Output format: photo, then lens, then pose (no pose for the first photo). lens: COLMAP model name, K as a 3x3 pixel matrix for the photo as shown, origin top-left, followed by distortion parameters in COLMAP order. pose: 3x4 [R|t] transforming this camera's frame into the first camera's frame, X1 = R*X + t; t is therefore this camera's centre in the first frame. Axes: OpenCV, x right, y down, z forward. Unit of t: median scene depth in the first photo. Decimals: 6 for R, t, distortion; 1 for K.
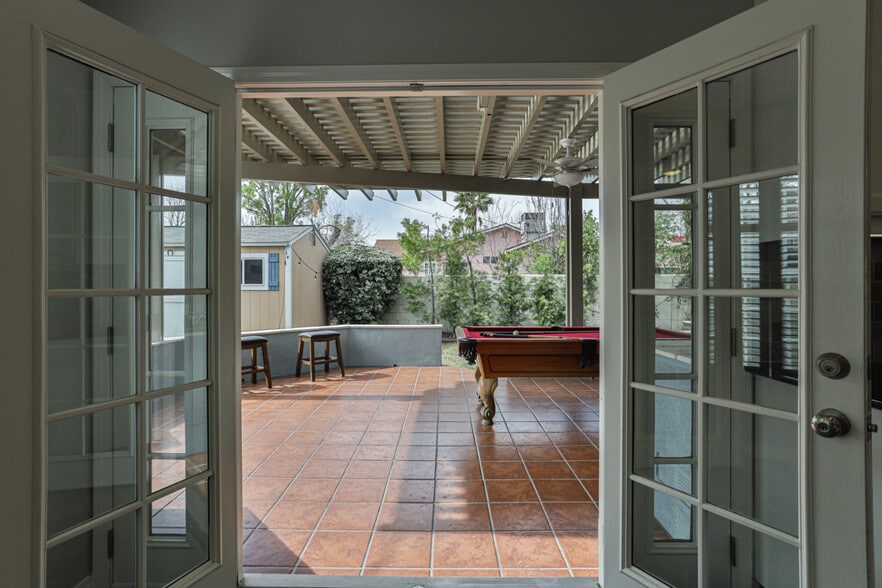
lens RADIAL K [[448.4, 0, 441.1], [0, 448.4, 285.2], [0, 0, 1]] dist [-0.018644, -0.000024]
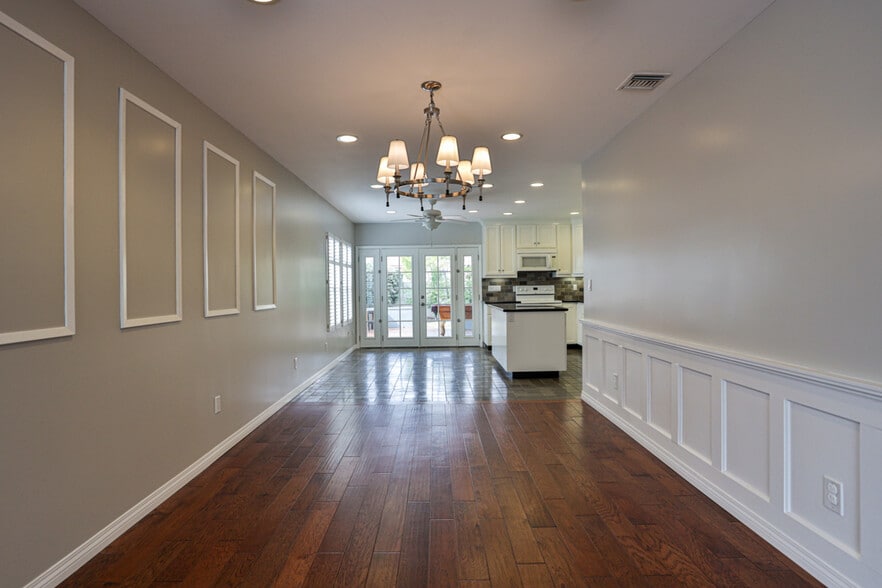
lens RADIAL K [[448.4, 0, 440.4], [0, 448.4, 285.8], [0, 0, 1]] dist [-0.018644, -0.000024]
pose [[0.999641, -0.013037, 0.023424, 0.012053], [0.013186, 0.999894, -0.006220, 0.005034], [-0.023340, 0.006527, 0.999706, -0.670388]]
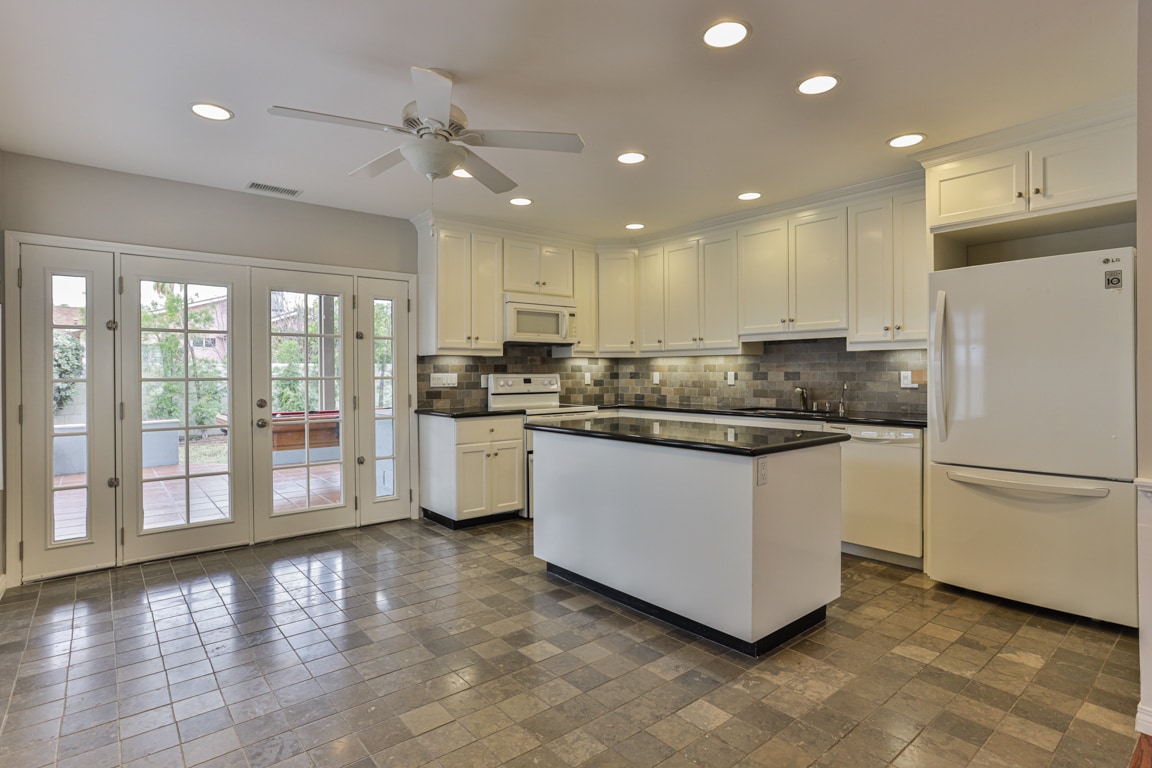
lens RADIAL K [[585.7, 0, 564.1], [0, 585.7, 376.4], [0, 0, 1]] dist [-0.018644, -0.000024]
pose [[0.772898, -0.006180, 0.634500, -0.089529], [0.006167, 0.999979, 0.002227, 0.002972], [-0.634500, 0.002191, 0.772920, -0.267973]]
